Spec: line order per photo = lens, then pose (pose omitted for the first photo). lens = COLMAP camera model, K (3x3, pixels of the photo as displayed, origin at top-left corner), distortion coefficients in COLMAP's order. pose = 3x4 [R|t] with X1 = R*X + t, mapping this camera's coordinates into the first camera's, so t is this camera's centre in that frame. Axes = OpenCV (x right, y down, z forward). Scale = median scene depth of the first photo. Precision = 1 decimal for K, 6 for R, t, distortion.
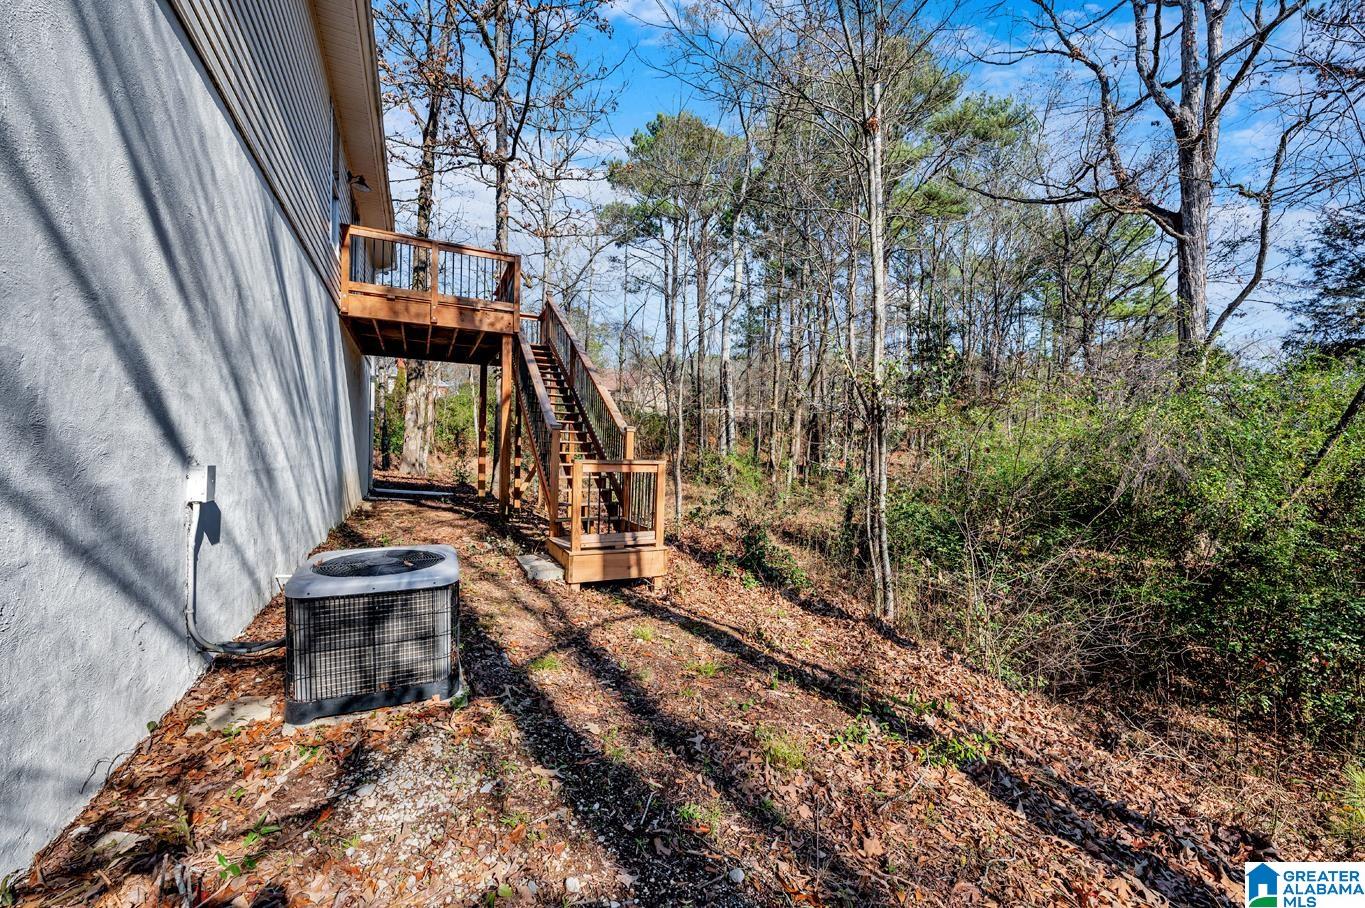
lens RADIAL K [[534.0, 0, 682.5], [0, 534.0, 454.0], [0, 0, 1]] dist [0.000582, 0.000036]
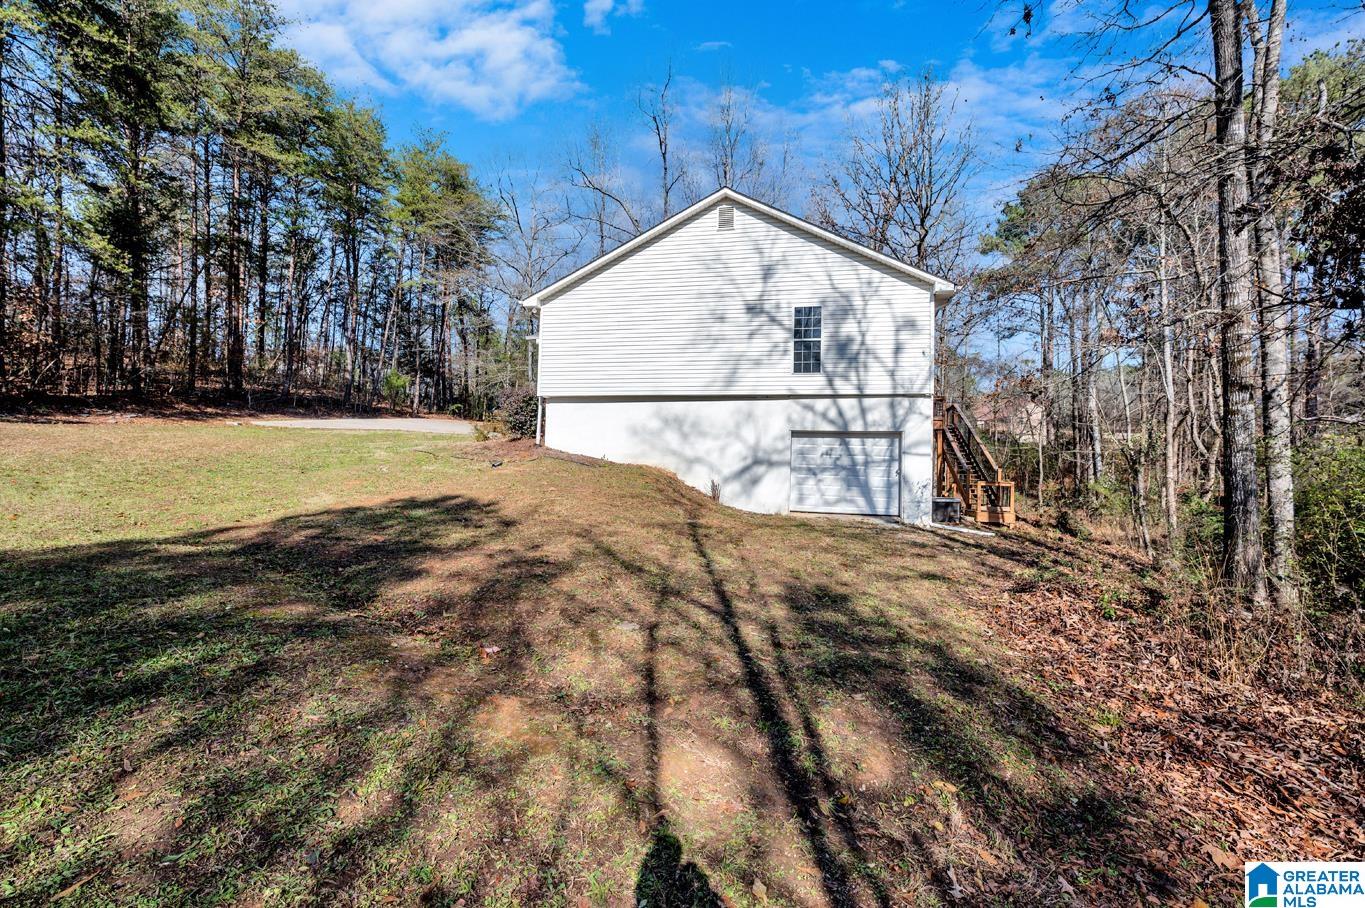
lens RADIAL K [[534.0, 0, 682.5], [0, 534.0, 454.0], [0, 0, 1]] dist [0.000582, 0.000036]
pose [[0.798745, -0.016763, -0.601436, 0.244329], [-0.014244, 0.998805, -0.046756, 0.019163], [0.601501, 0.045914, 0.797551, -2.076365]]
